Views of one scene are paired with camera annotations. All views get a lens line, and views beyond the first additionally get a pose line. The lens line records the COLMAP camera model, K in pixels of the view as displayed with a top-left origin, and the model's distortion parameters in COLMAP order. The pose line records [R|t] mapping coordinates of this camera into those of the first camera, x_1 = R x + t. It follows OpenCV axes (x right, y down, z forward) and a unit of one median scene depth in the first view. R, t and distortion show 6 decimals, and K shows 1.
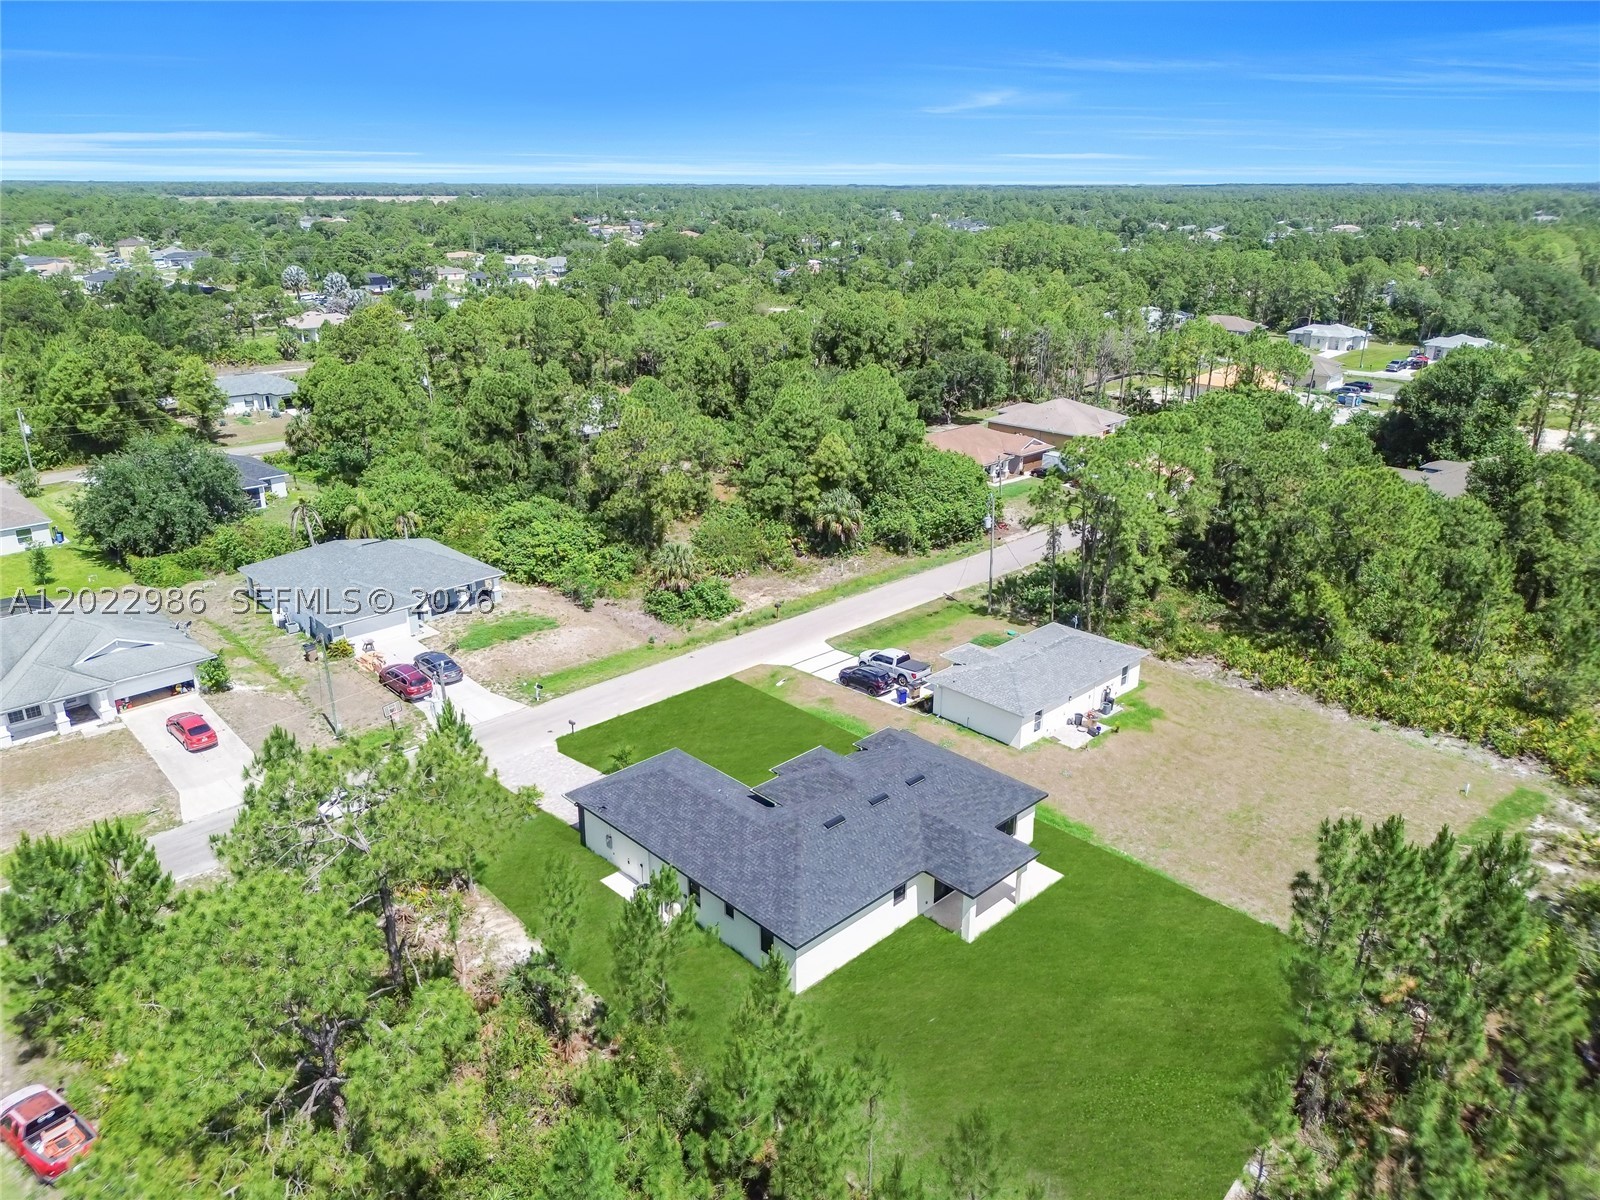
lens RADIAL K [[1130.7, 0, 792.7], [0, 1130.7, 593.1], [0, 0, 1]] dist [0.047828, -0.039940]
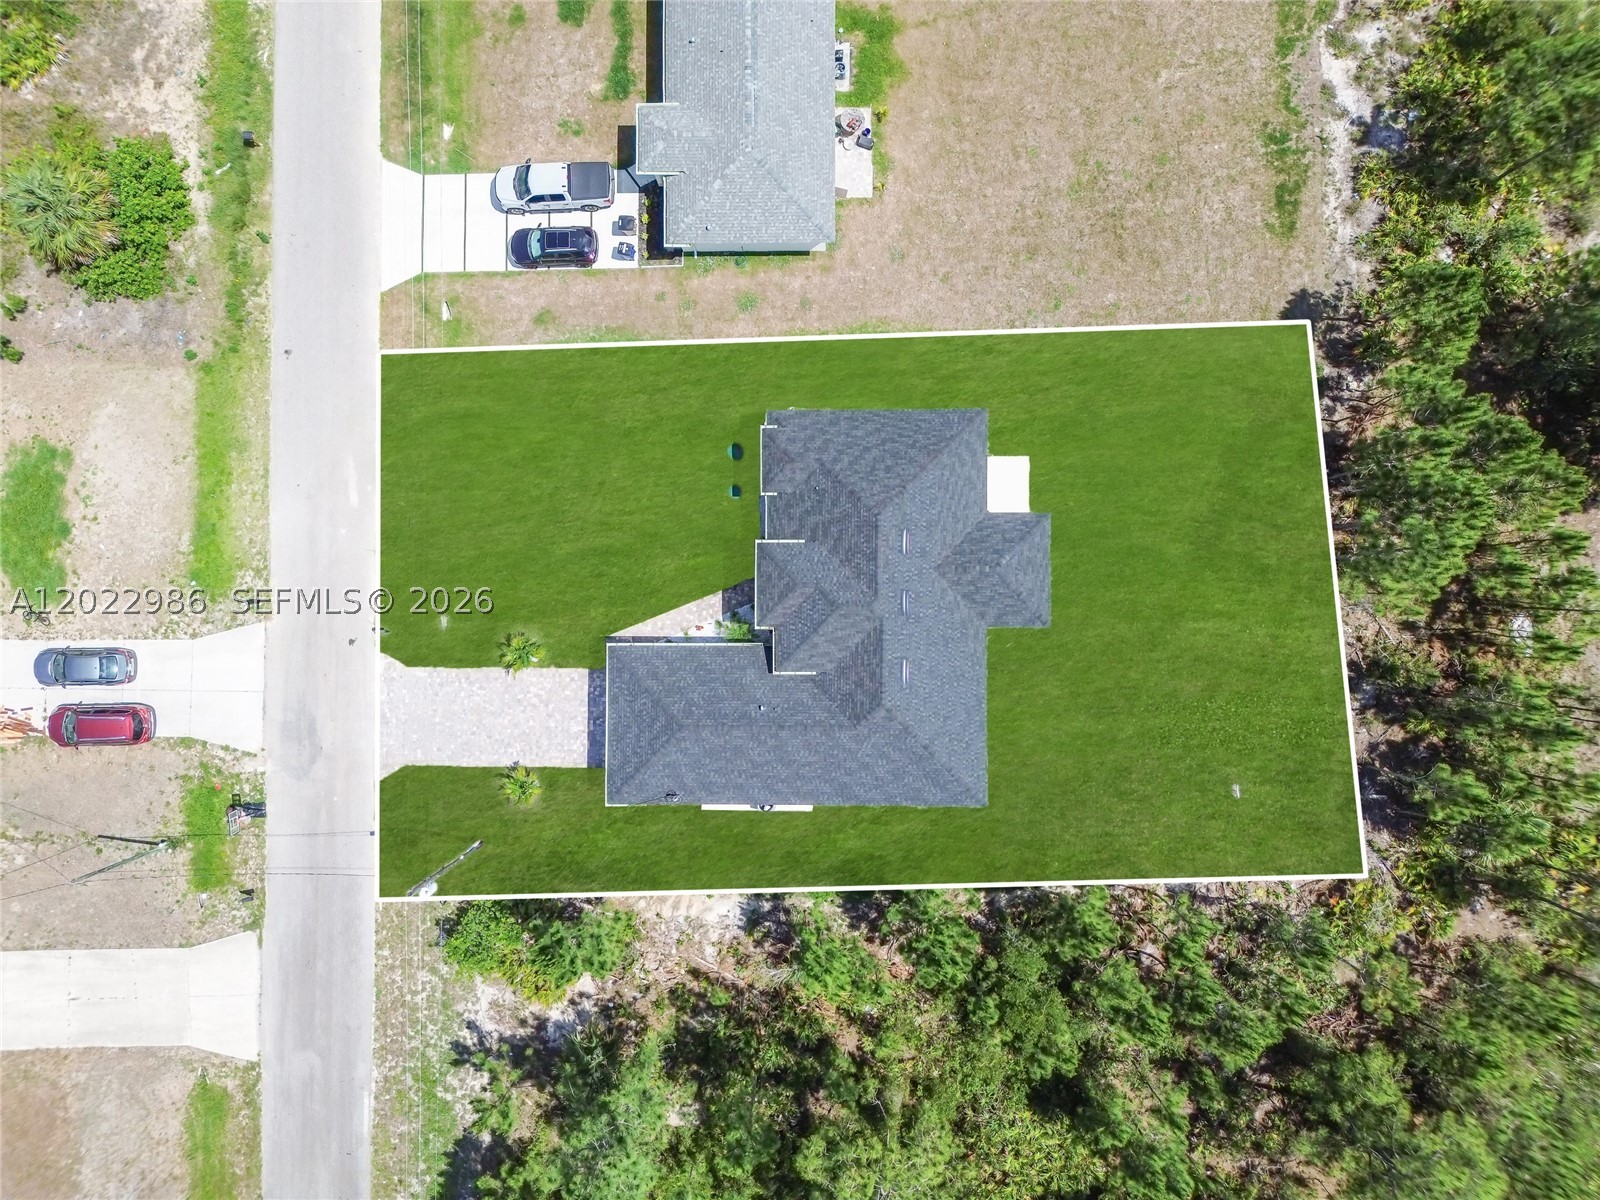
lens RADIAL K [[1130.7, 0, 792.7], [0, 1130.7, 593.1], [0, 0, 1]] dist [0.047828, -0.039940]
pose [[0.694143, -0.719755, -0.010829, 0.020422], [0.274277, 0.250548, 0.928438, -0.478451], [-0.665535, -0.647439, 0.371329, 0.508718]]
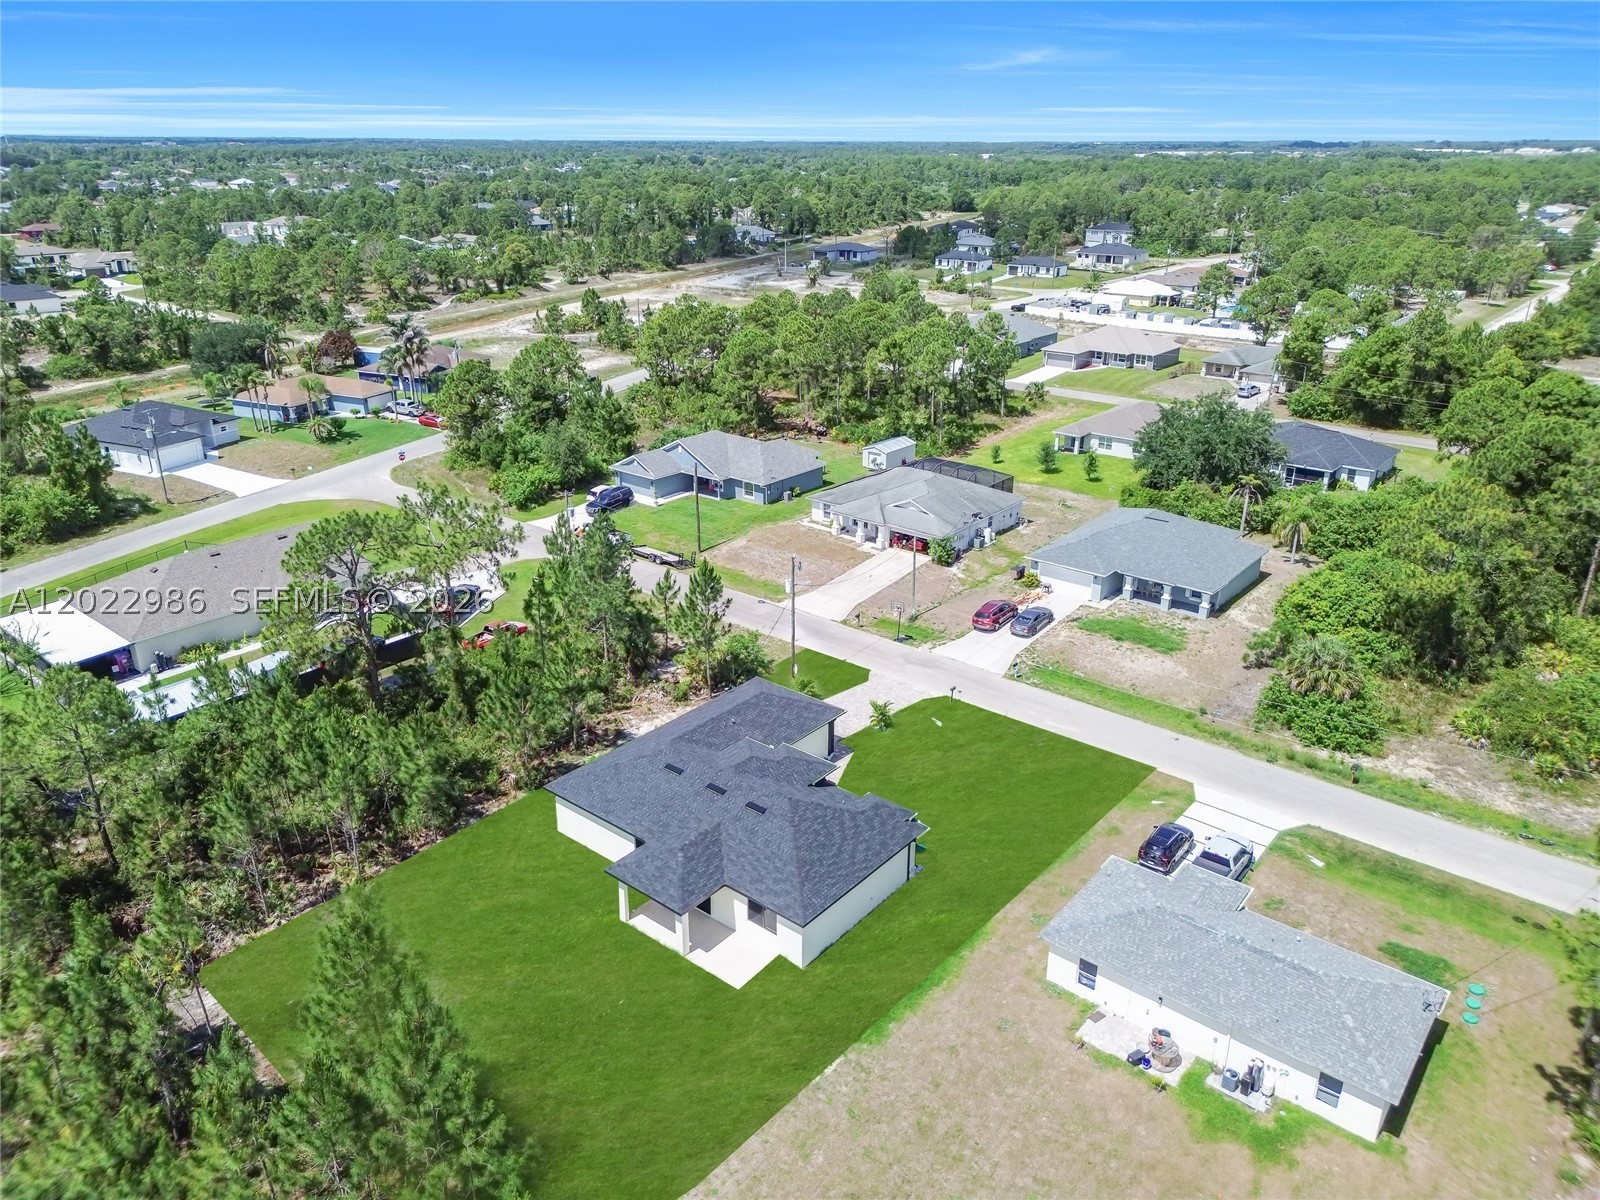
lens RADIAL K [[1130.7, 0, 792.7], [0, 1130.7, 593.1], [0, 0, 1]] dist [0.047828, -0.039940]
pose [[0.110287, 0.366984, -0.923666, 0.687841], [-0.338464, 0.887656, 0.312264, -0.230069], [0.934494, 0.278189, 0.222108, 0.546610]]
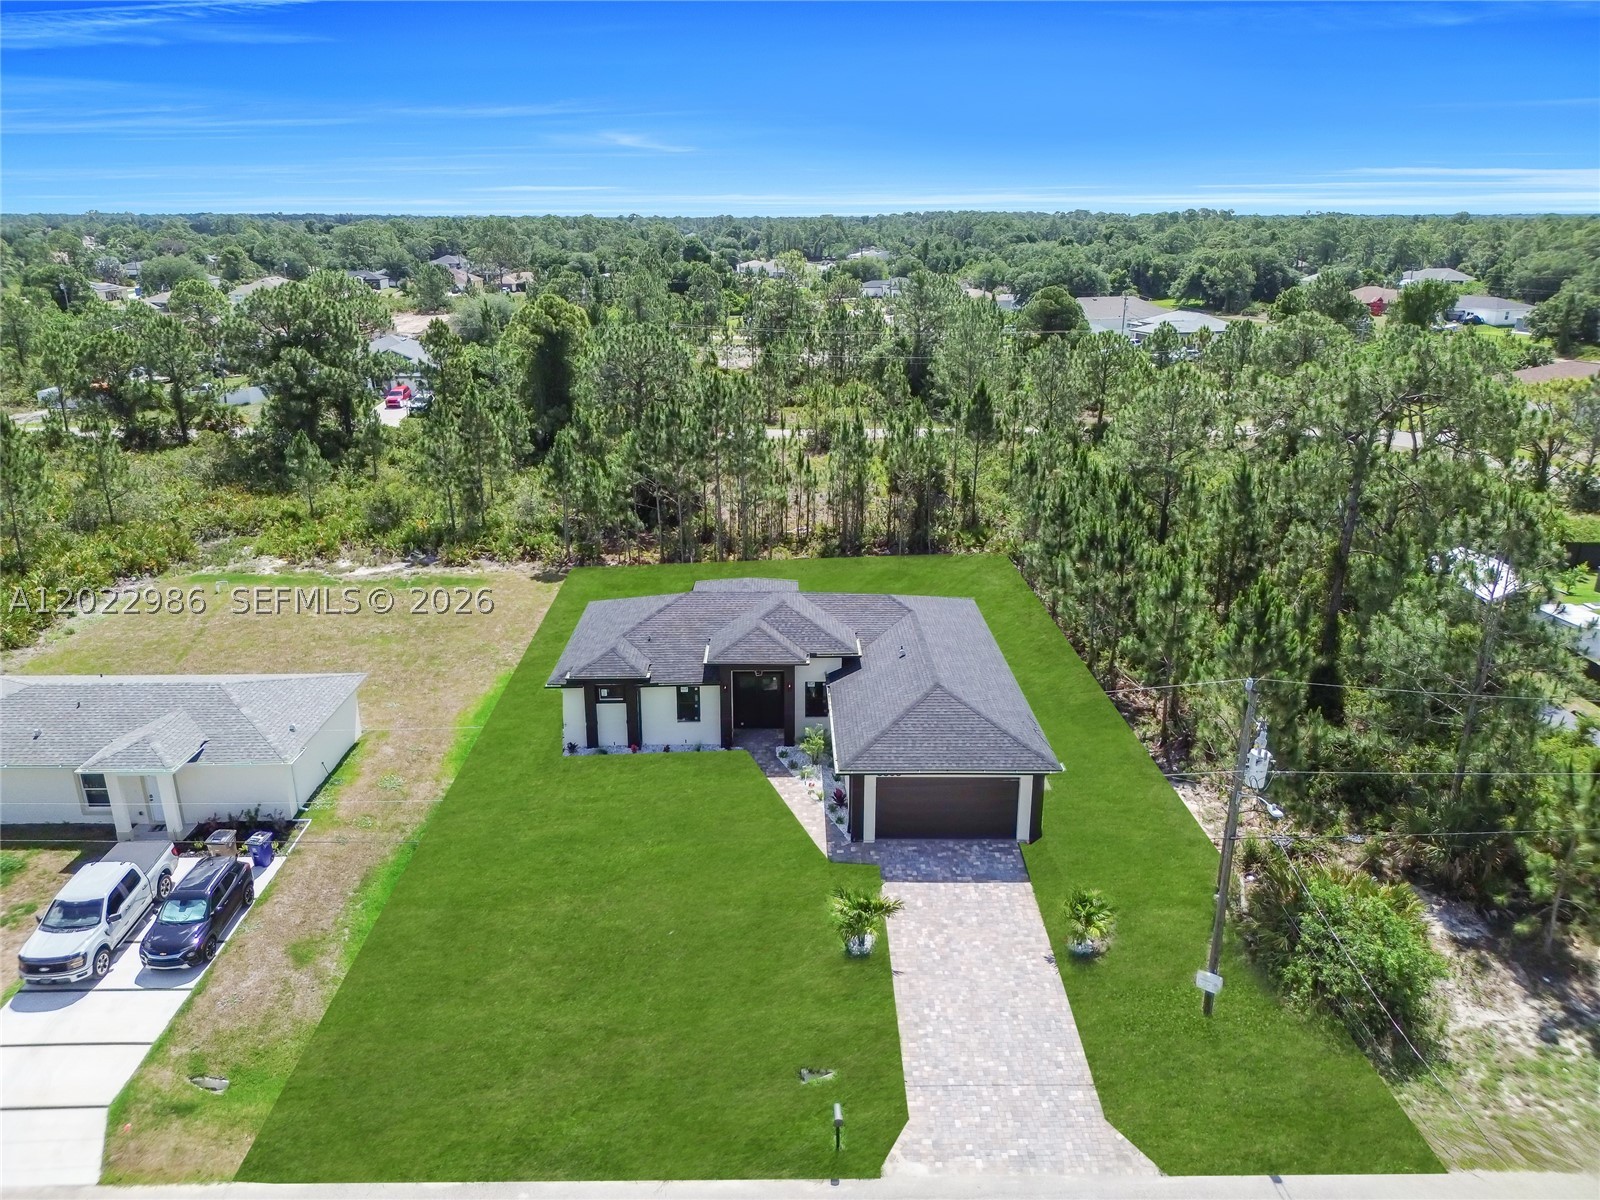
lens RADIAL K [[1130.7, 0, 792.7], [0, 1130.7, 593.1], [0, 0, 1]] dist [0.047828, -0.039940]
pose [[-0.726180, -0.218826, 0.651750, -0.353940], [0.234486, 0.812317, 0.534001, -0.200106], [-0.646281, 0.540607, -0.538577, 1.025614]]
